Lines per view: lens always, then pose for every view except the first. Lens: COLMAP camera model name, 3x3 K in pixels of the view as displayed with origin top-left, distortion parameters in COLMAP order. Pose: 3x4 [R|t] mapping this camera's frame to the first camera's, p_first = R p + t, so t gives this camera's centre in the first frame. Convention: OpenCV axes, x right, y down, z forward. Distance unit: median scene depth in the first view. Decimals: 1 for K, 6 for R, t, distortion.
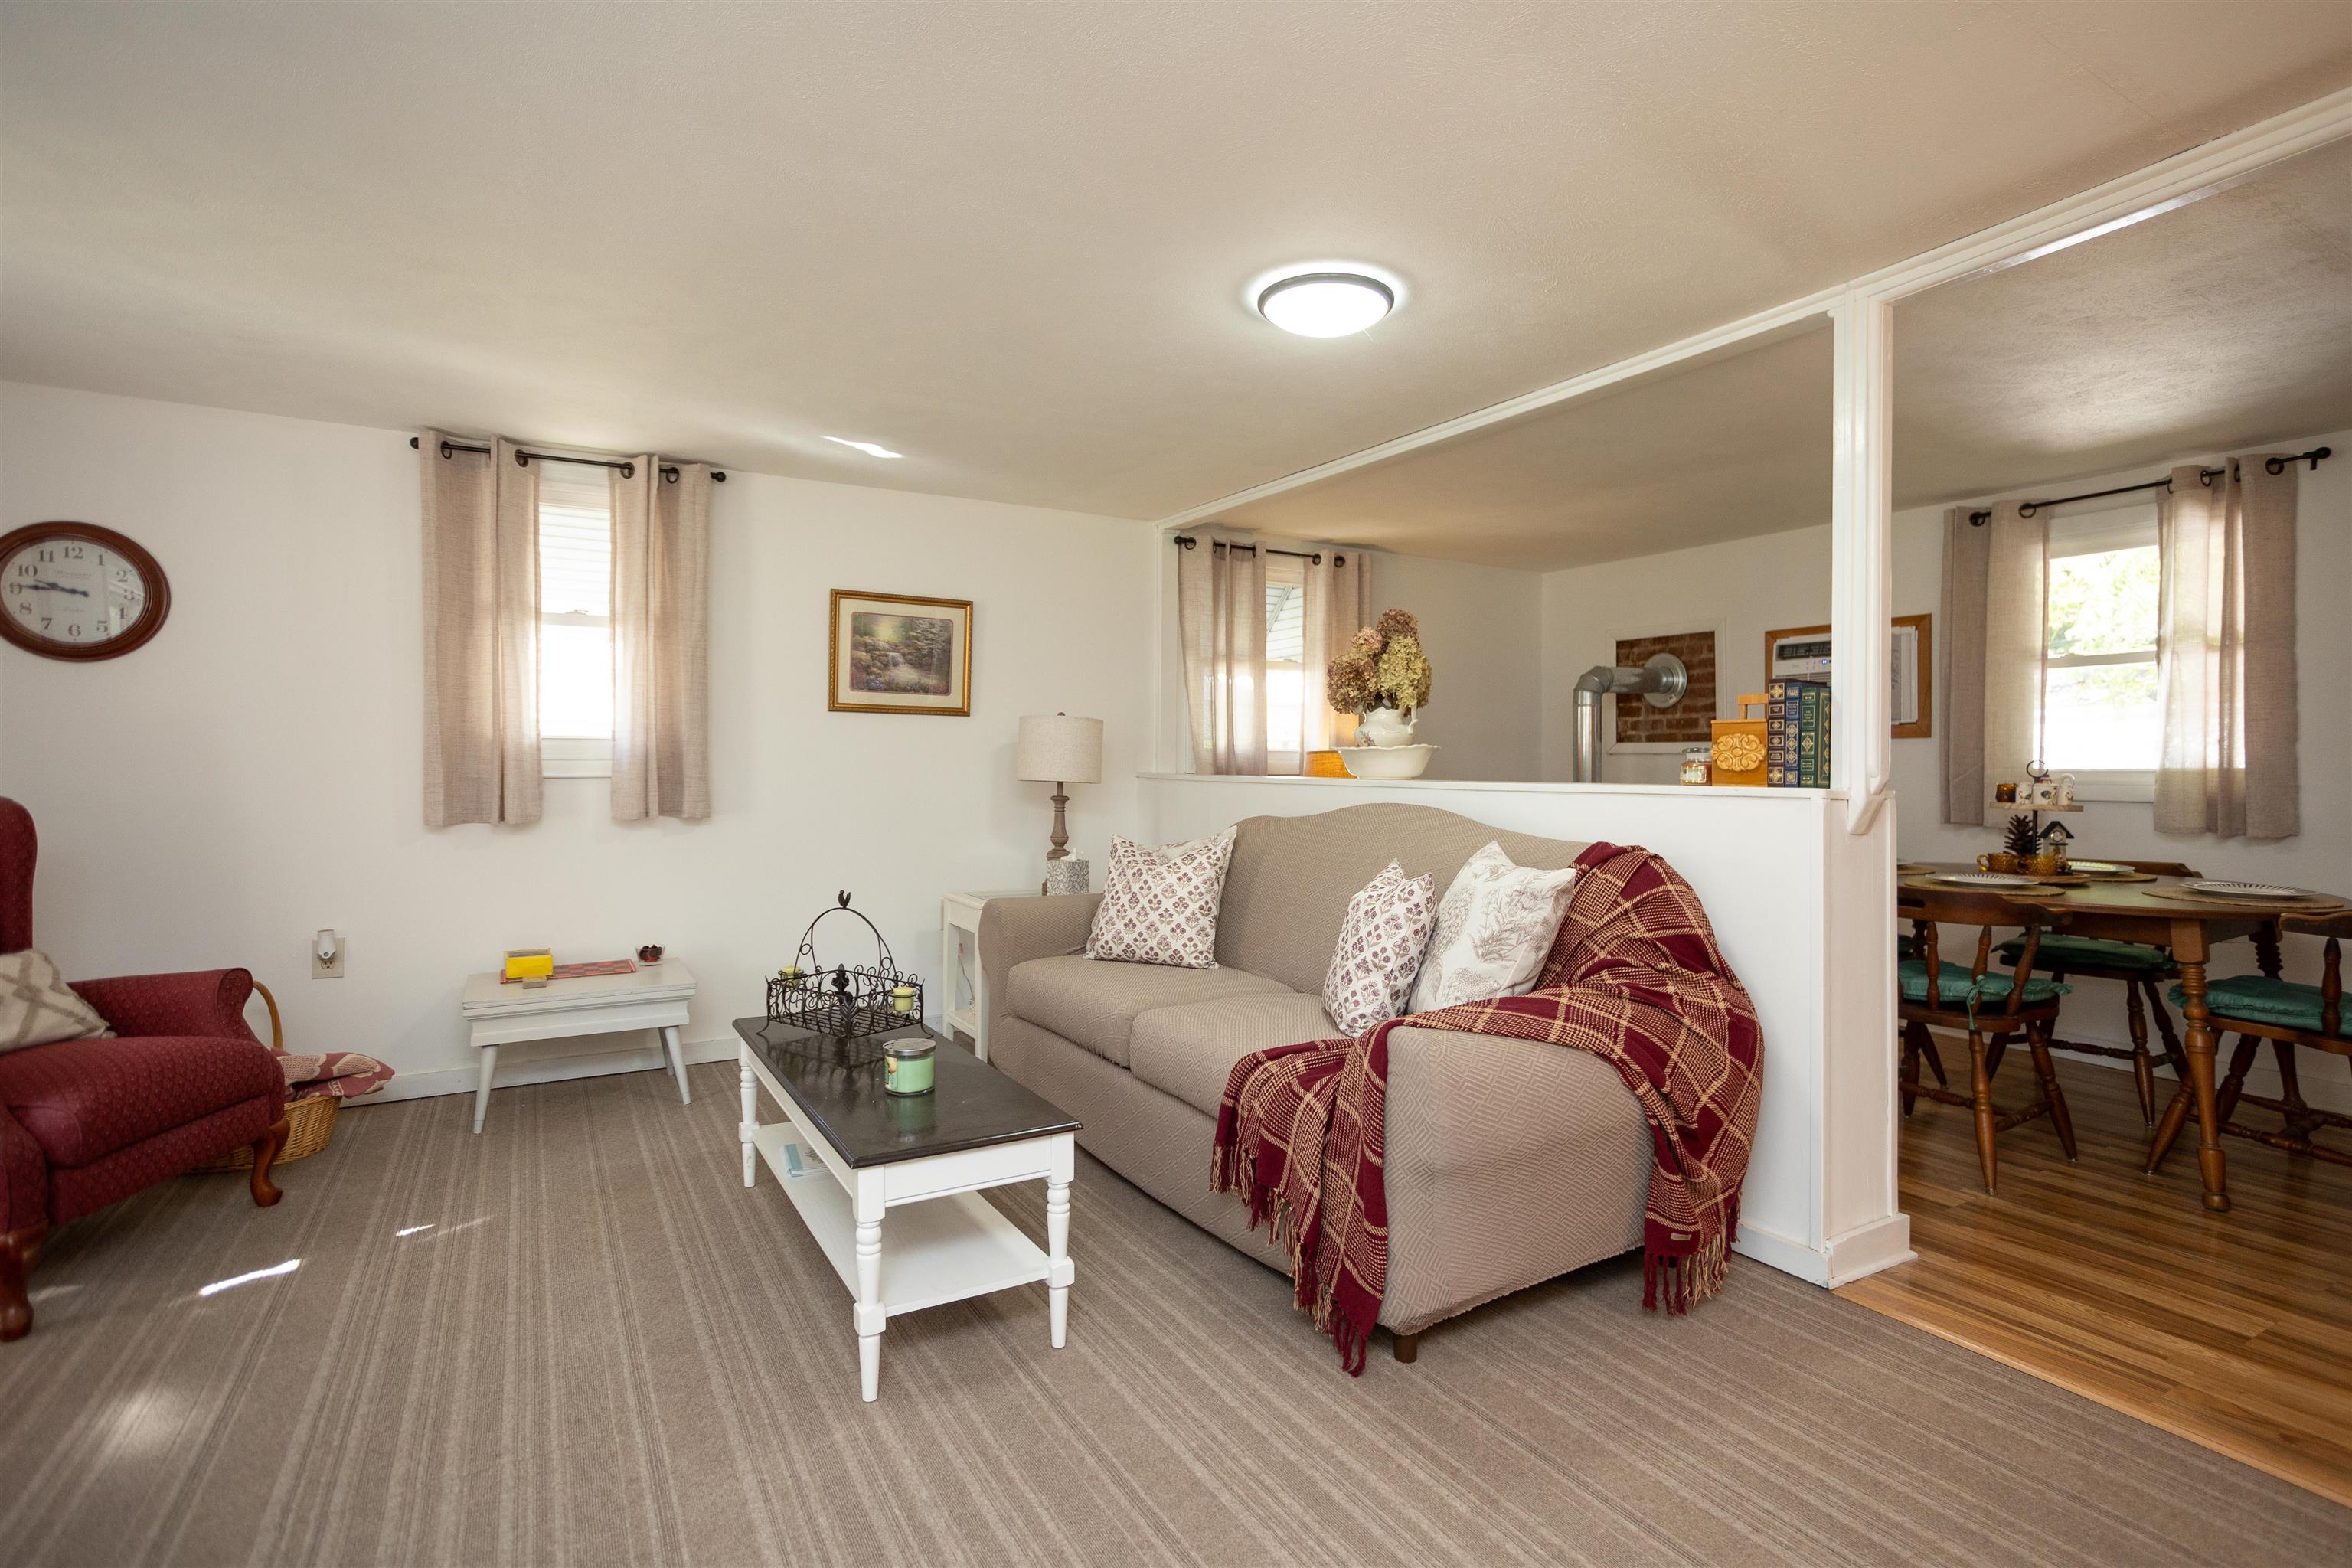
lens RADIAL K [[1158.3, 0, 1188.8], [0, 1158.3, 778.8], [0, 0, 1]] dist [-0.049505, 0.037068]
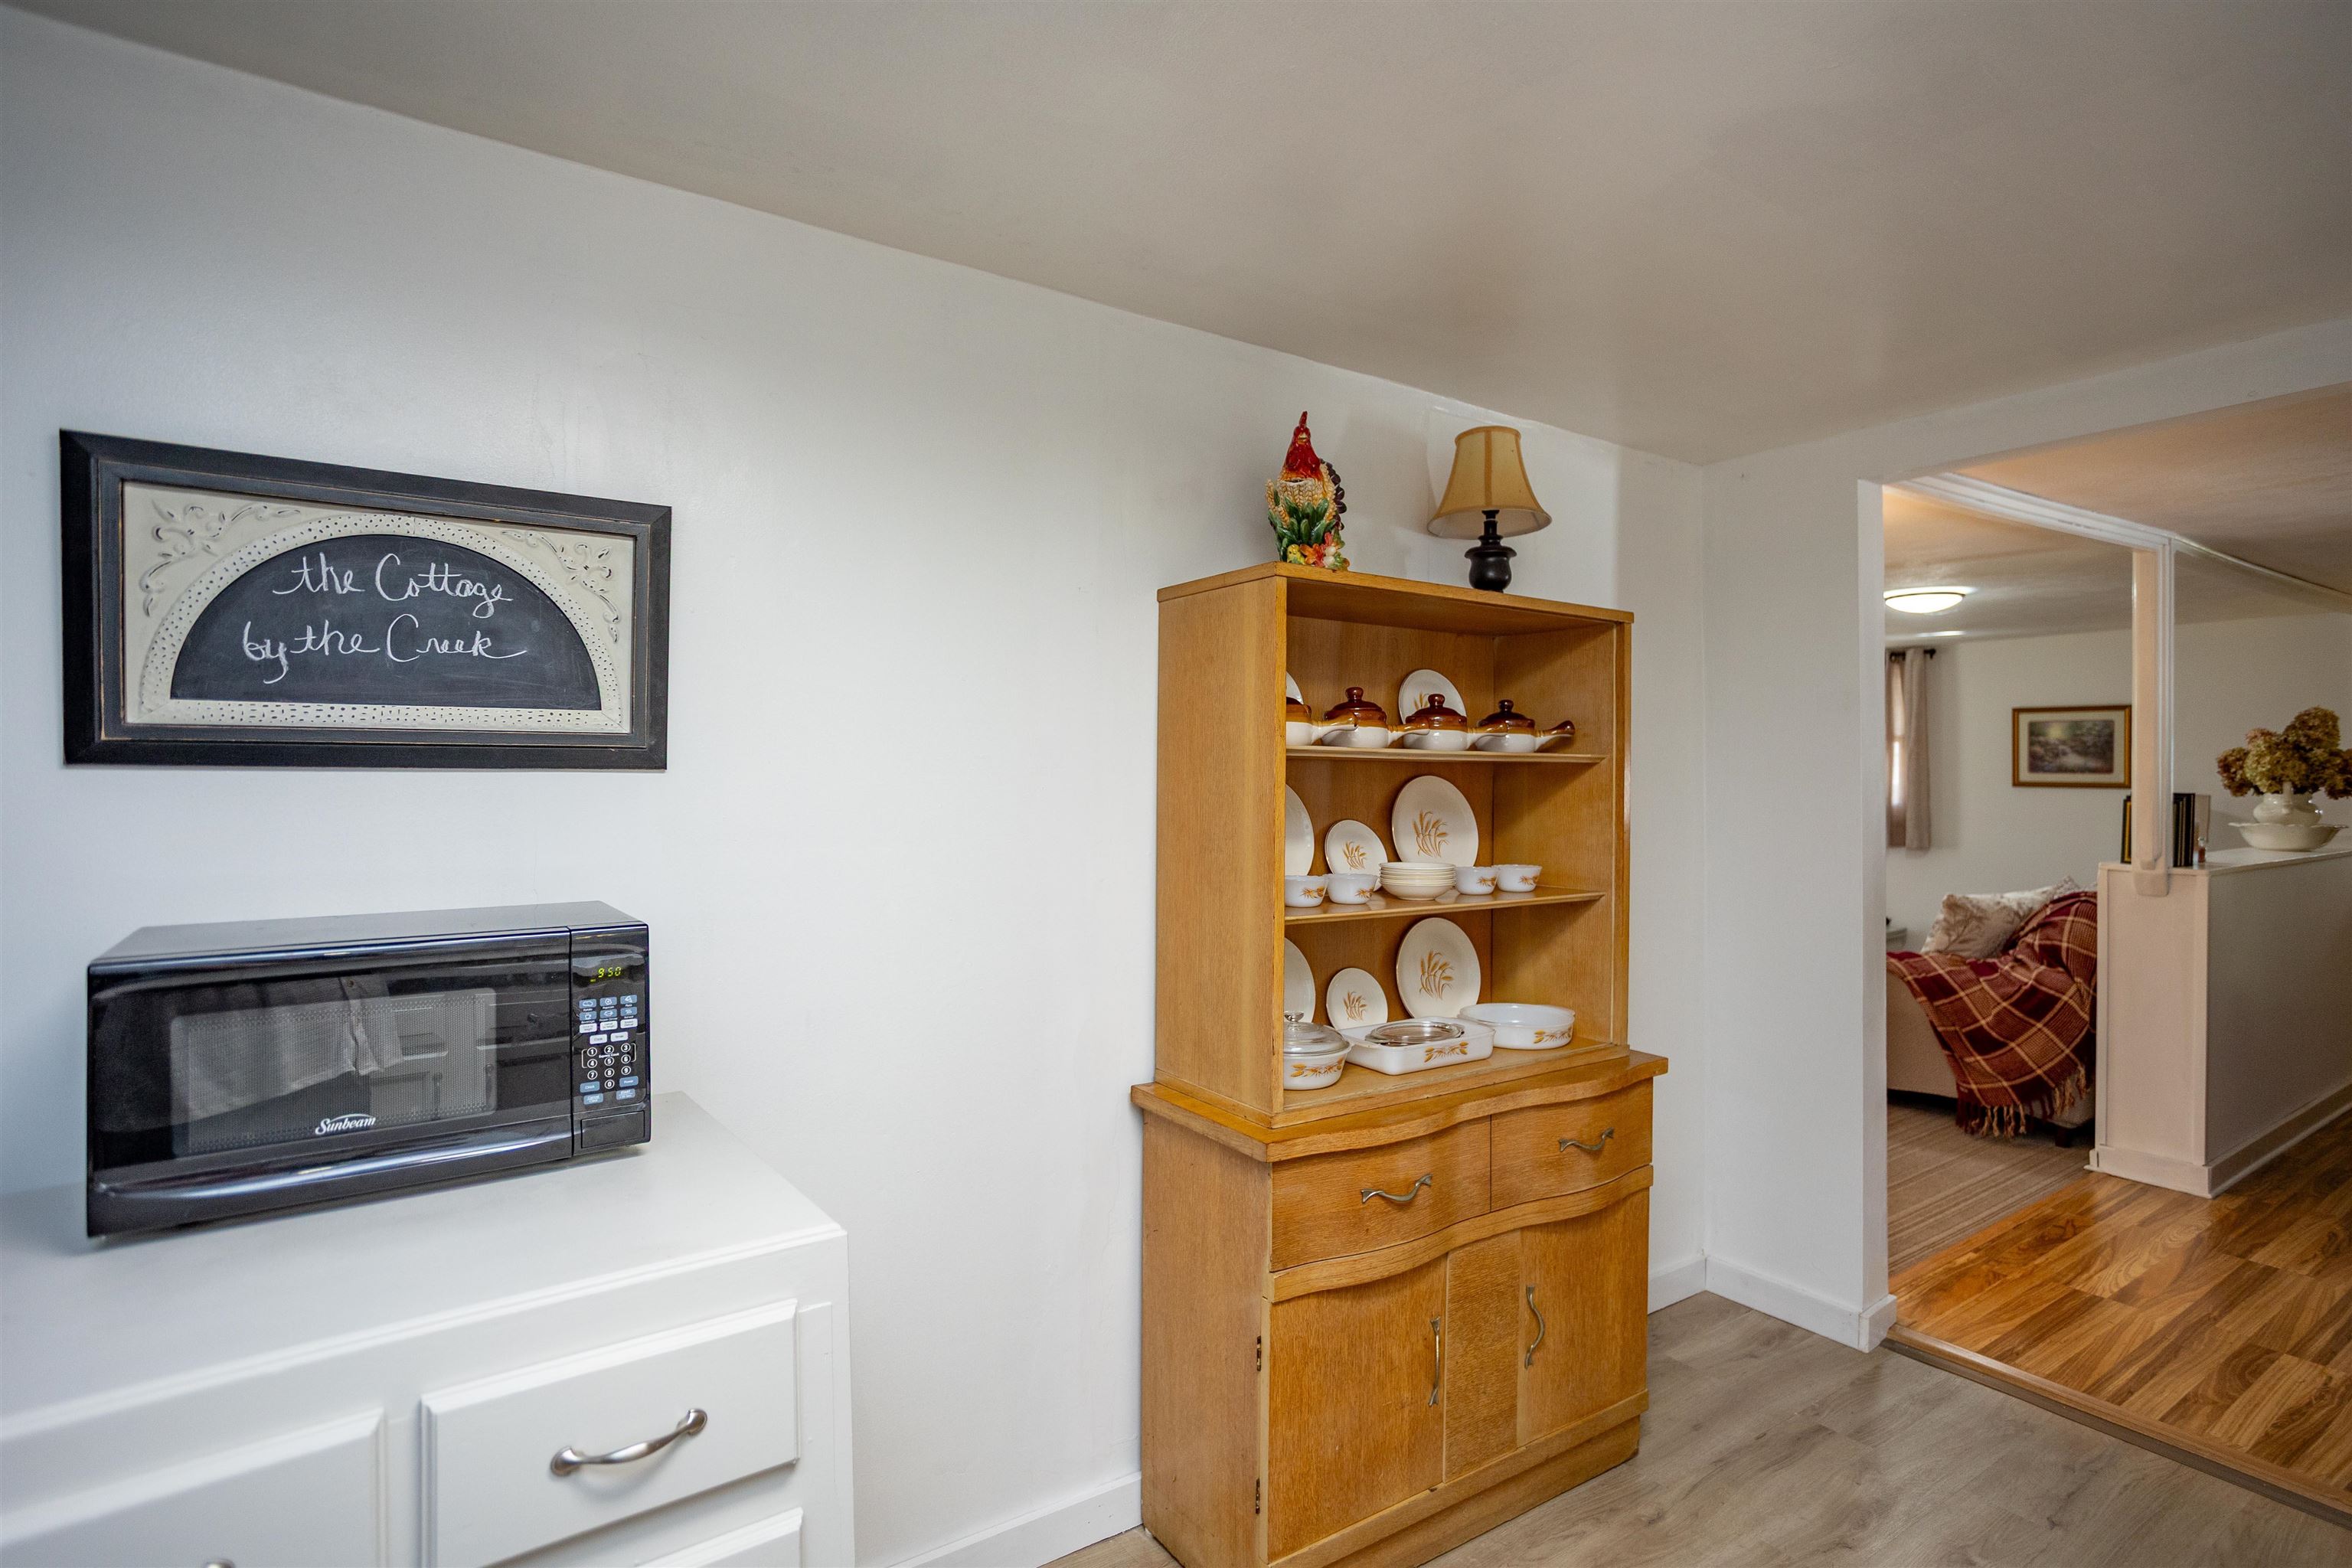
lens RADIAL K [[1158.3, 0, 1188.8], [0, 1158.3, 778.8], [0, 0, 1]] dist [-0.049505, 0.037068]
pose [[0.078604, 0.001191, -0.996905, 1.897302], [-0.012925, 0.999916, 0.000175, -0.091110], [0.996822, 0.012871, 0.078613, -0.390970]]
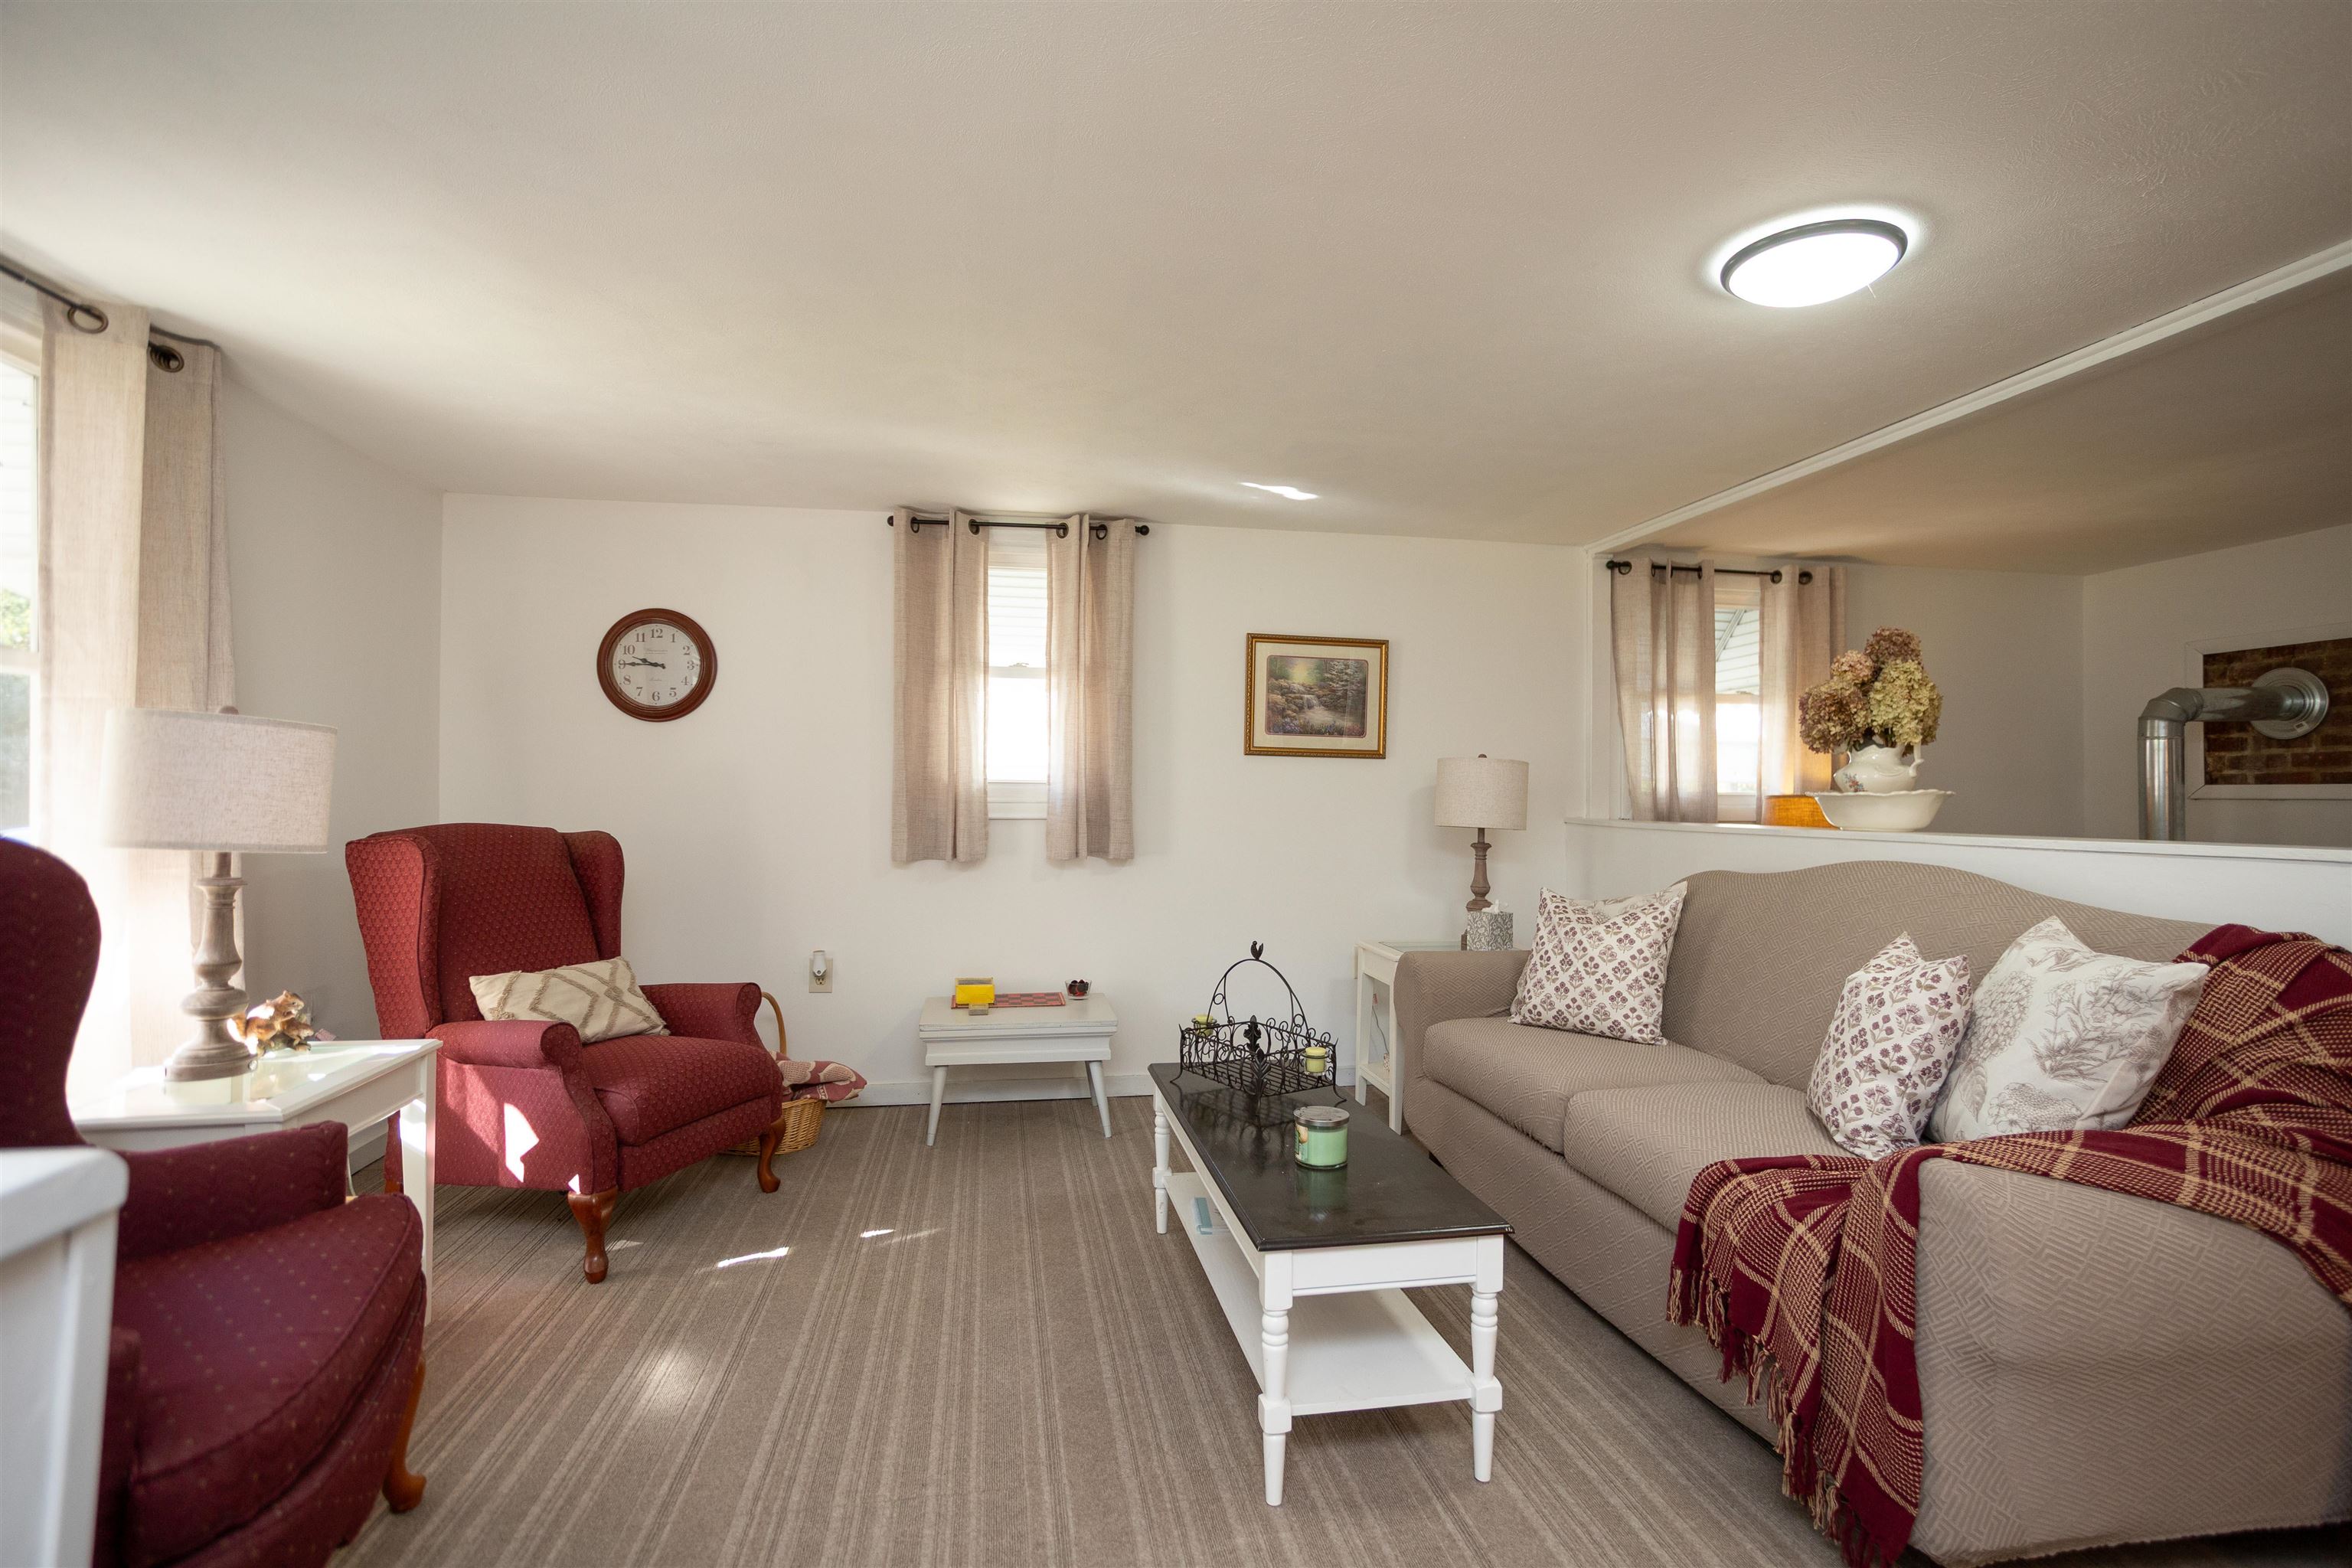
lens RADIAL K [[1158.3, 0, 1188.8], [0, 1158.3, 778.8], [0, 0, 1]] dist [-0.049505, 0.037068]
pose [[0.938217, -0.003427, -0.346031, -0.014847], [-0.008321, 0.999438, -0.032460, -0.007673], [0.345947, 0.033334, 0.937662, 0.061118]]
